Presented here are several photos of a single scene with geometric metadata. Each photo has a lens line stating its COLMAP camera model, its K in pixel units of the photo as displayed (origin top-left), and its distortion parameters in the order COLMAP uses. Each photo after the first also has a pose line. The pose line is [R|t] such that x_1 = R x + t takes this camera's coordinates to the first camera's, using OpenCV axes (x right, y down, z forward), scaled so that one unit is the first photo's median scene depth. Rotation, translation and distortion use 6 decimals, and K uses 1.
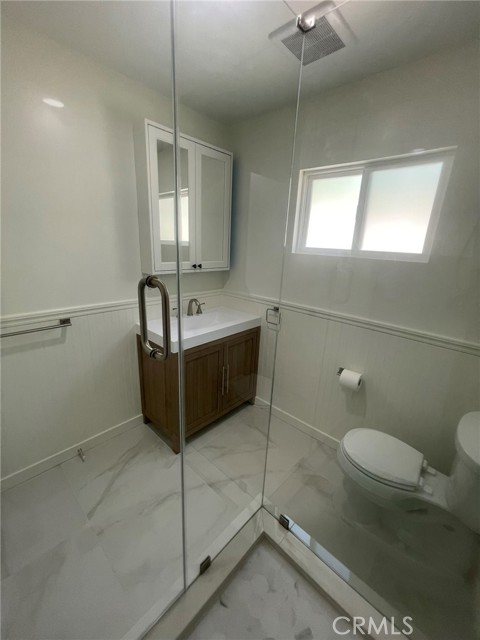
lens RADIAL K [[258.5, 0, 243.4], [0, 258.5, 318.1], [0, 0, 1]] dist [0.000091, 0.000054]
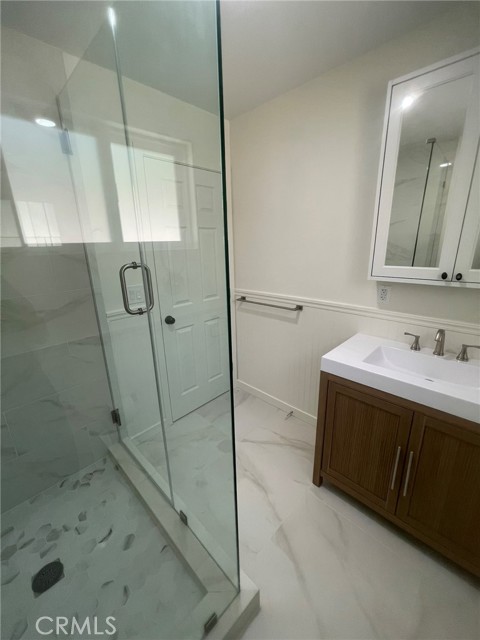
lens RADIAL K [[258.5, 0, 243.4], [0, 258.5, 318.1], [0, 0, 1]] dist [0.000091, 0.000054]
pose [[-0.029153, 0.235839, -0.971355, 0.516330], [-0.263590, 0.935557, 0.235058, -0.152957], [0.964194, 0.262892, 0.034890, 0.668756]]
